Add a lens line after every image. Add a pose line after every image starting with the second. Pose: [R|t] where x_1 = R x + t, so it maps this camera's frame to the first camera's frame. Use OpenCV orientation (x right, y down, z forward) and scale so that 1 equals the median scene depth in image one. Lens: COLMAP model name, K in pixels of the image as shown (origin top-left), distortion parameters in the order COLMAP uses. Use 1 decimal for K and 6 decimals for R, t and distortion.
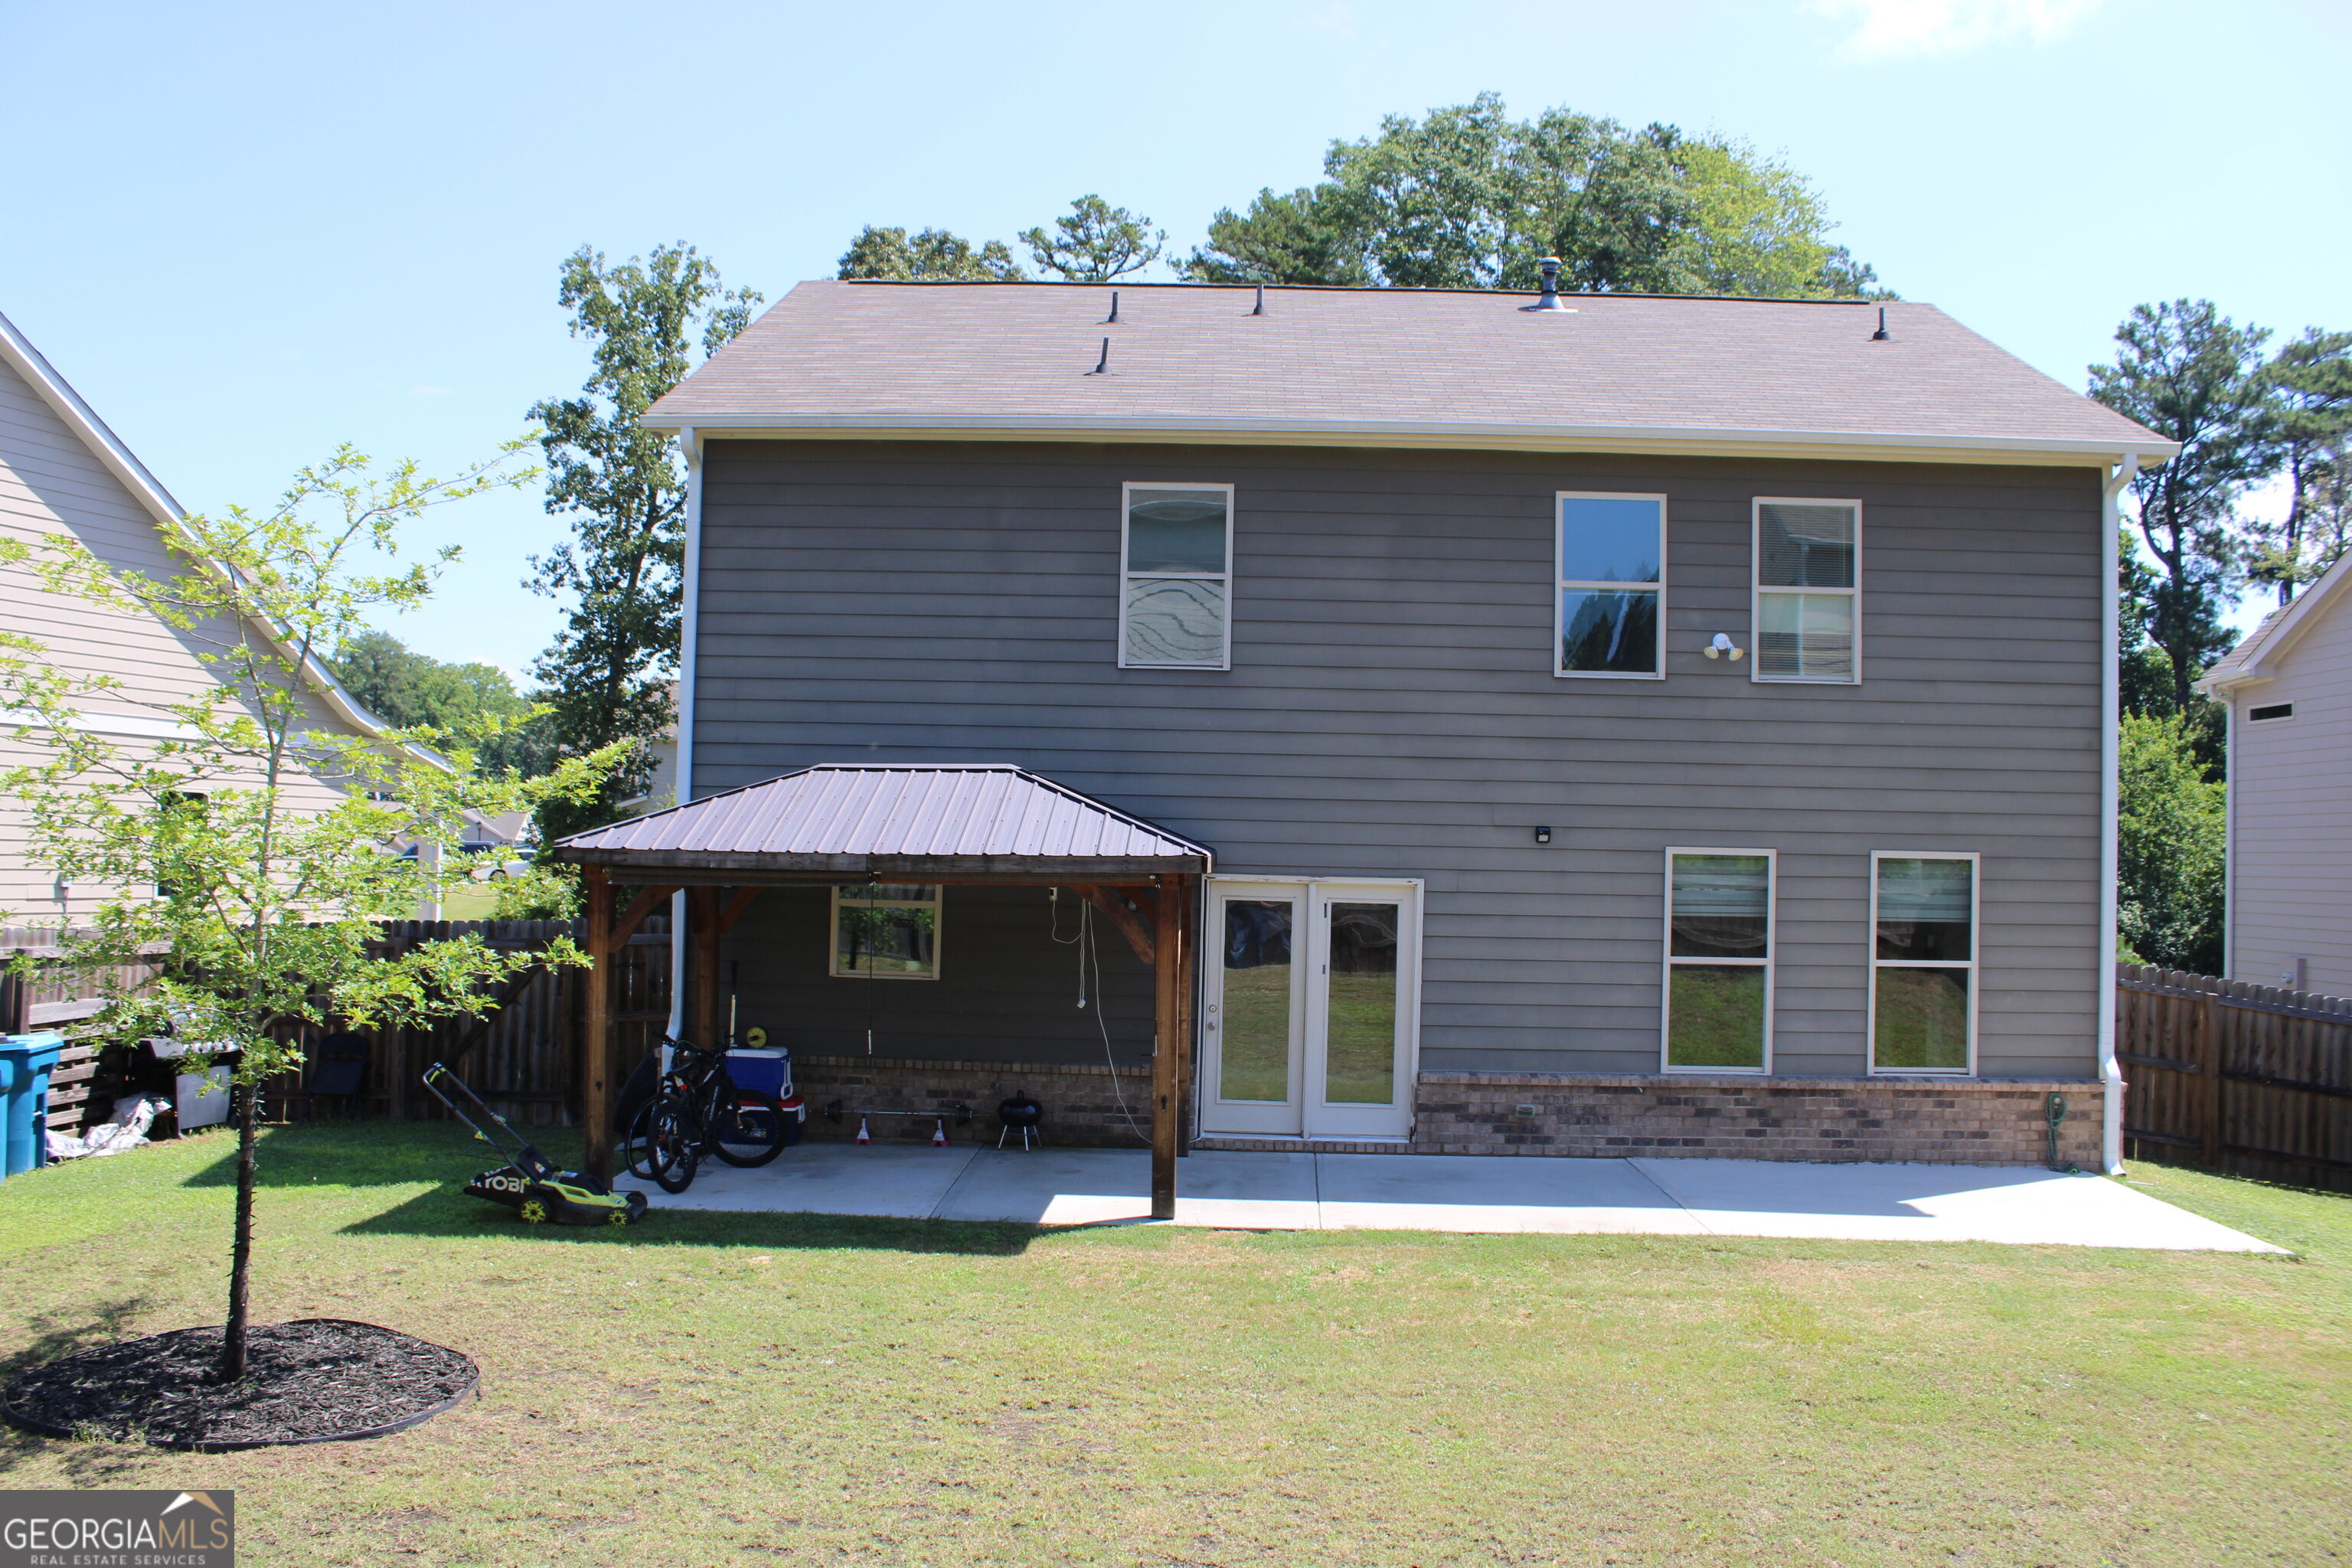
lens RADIAL K [[1959.6, 0, 1167.4], [0, 1959.6, 786.7], [0, 0, 1]] dist [-0.135936, 0.094786]
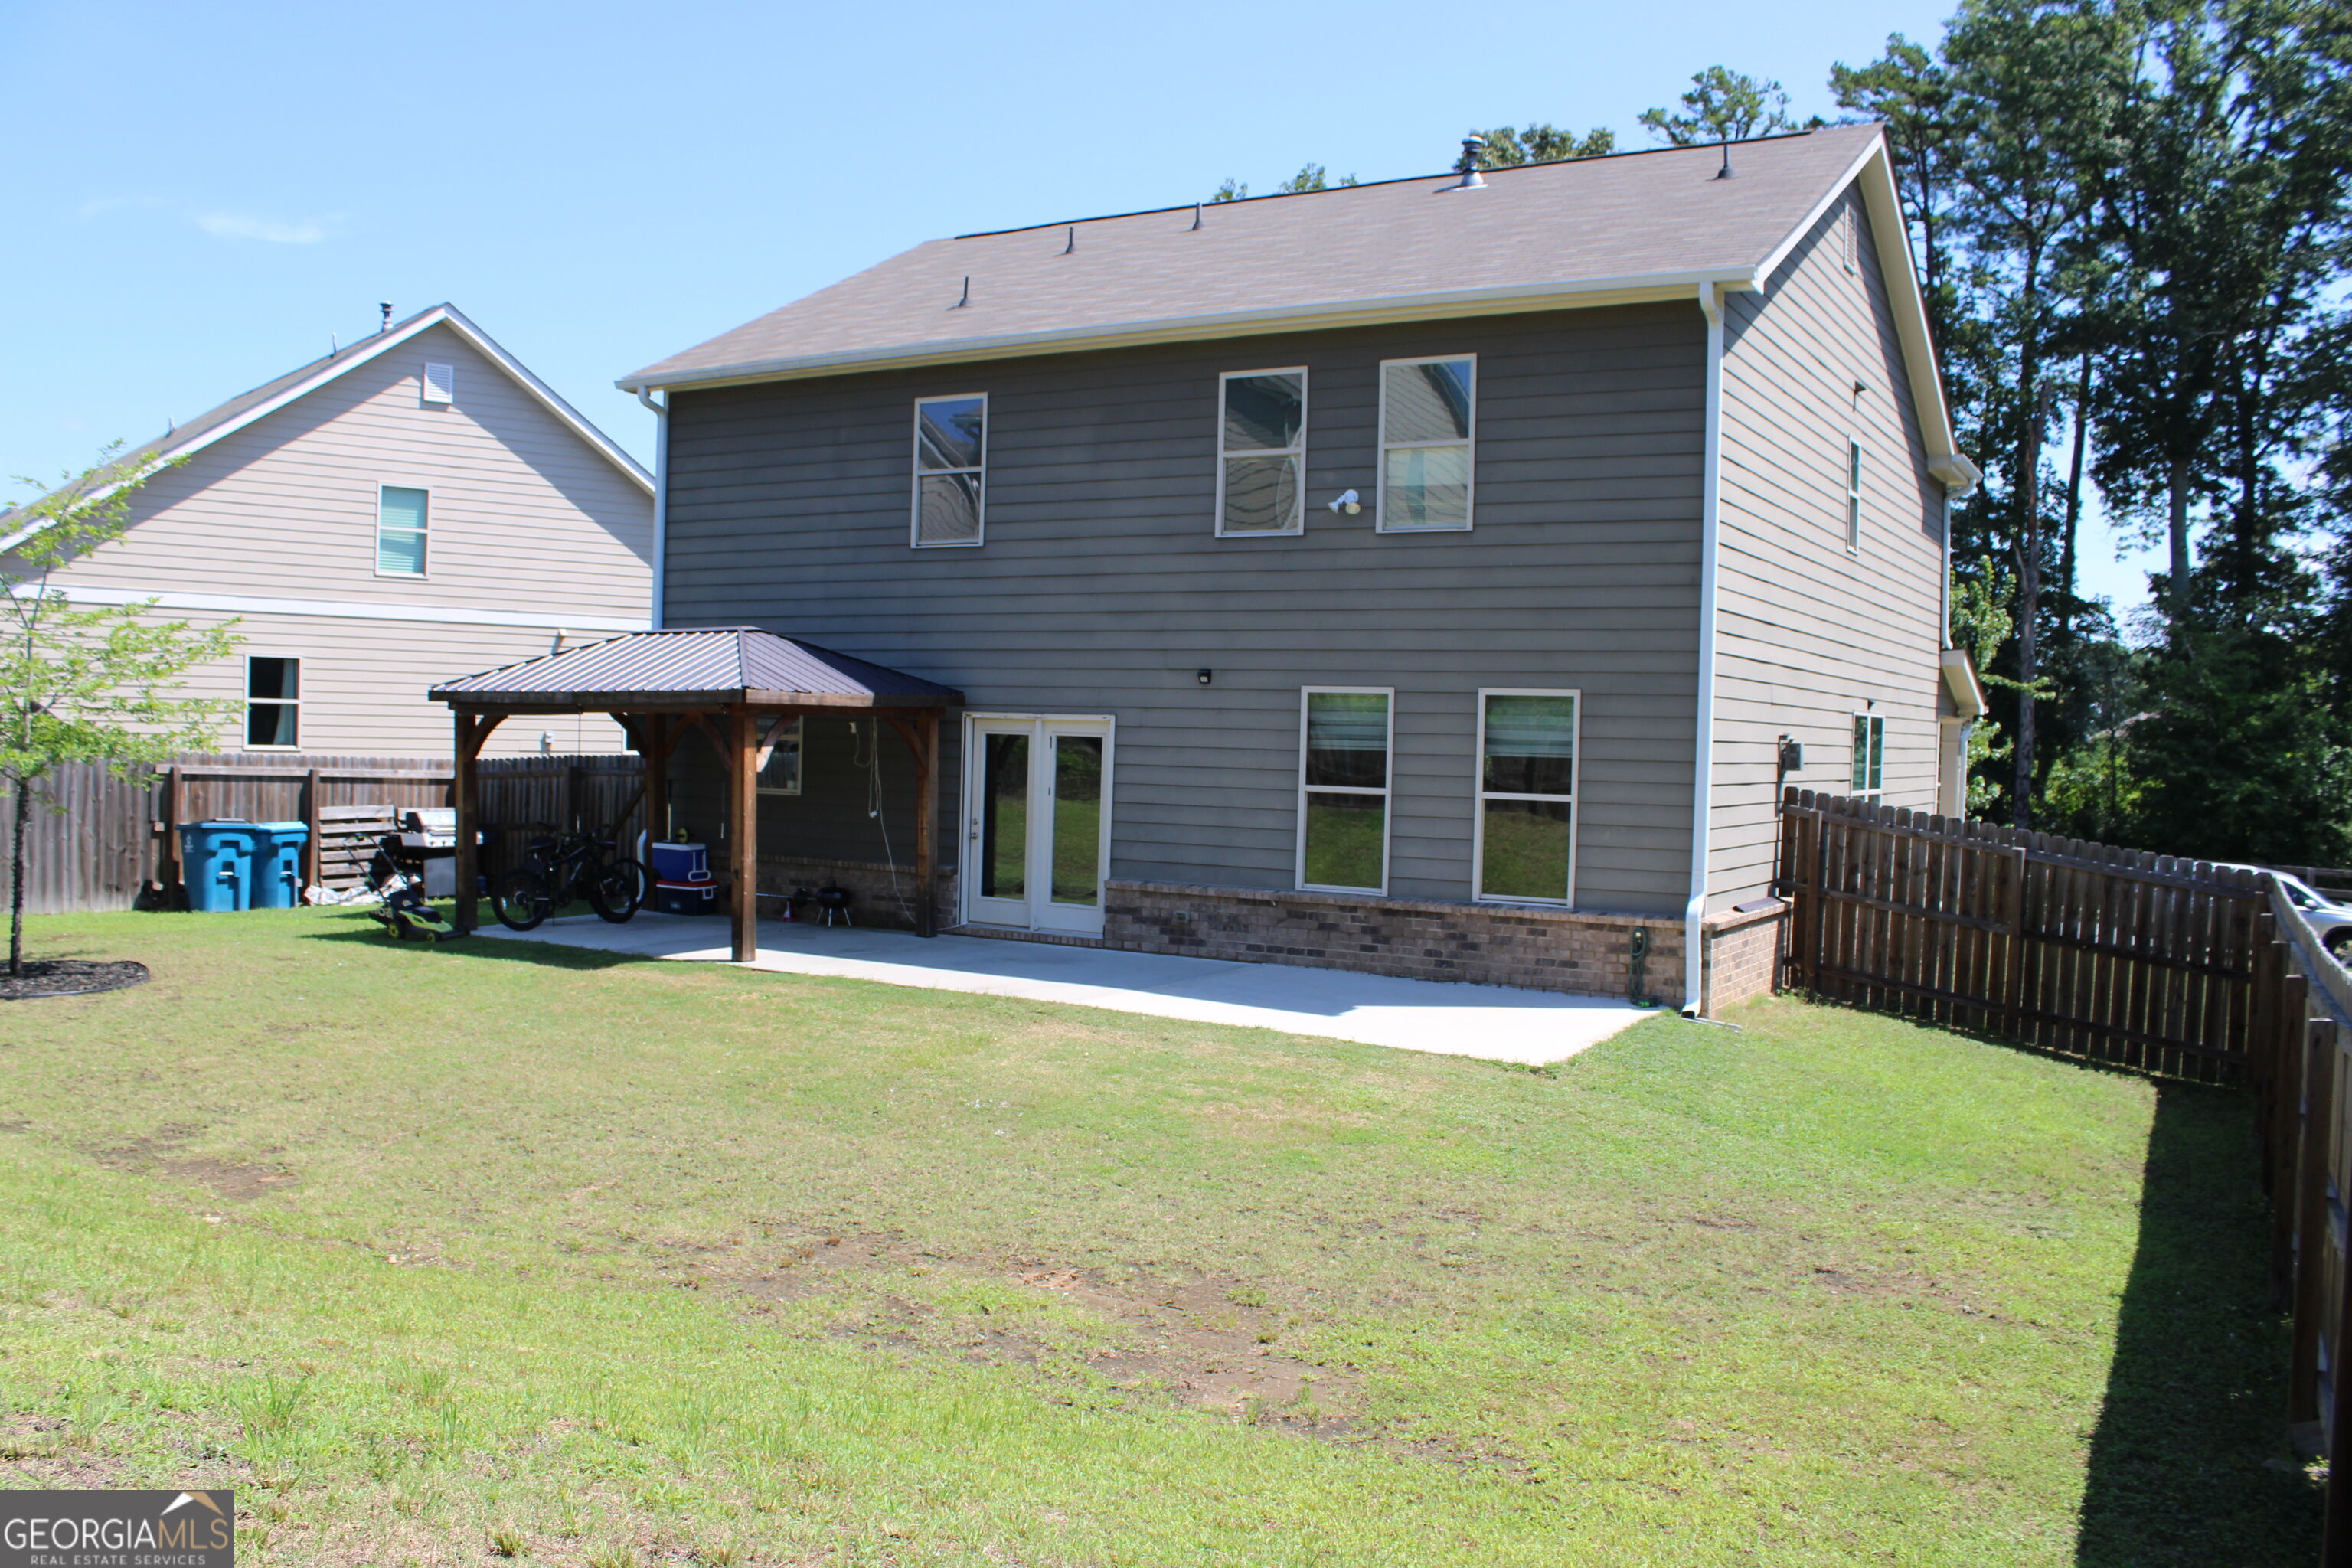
lens RADIAL K [[1959.6, 0, 1155.8], [0, 1959.6, 779.8], [0, 0, 1]] dist [-0.135936, 0.094786]
pose [[0.871859, 0.012066, -0.489609, 0.731628], [0.013368, 0.998738, 0.048417, 0.029073], [0.489575, -0.048758, 0.870597, -0.015915]]
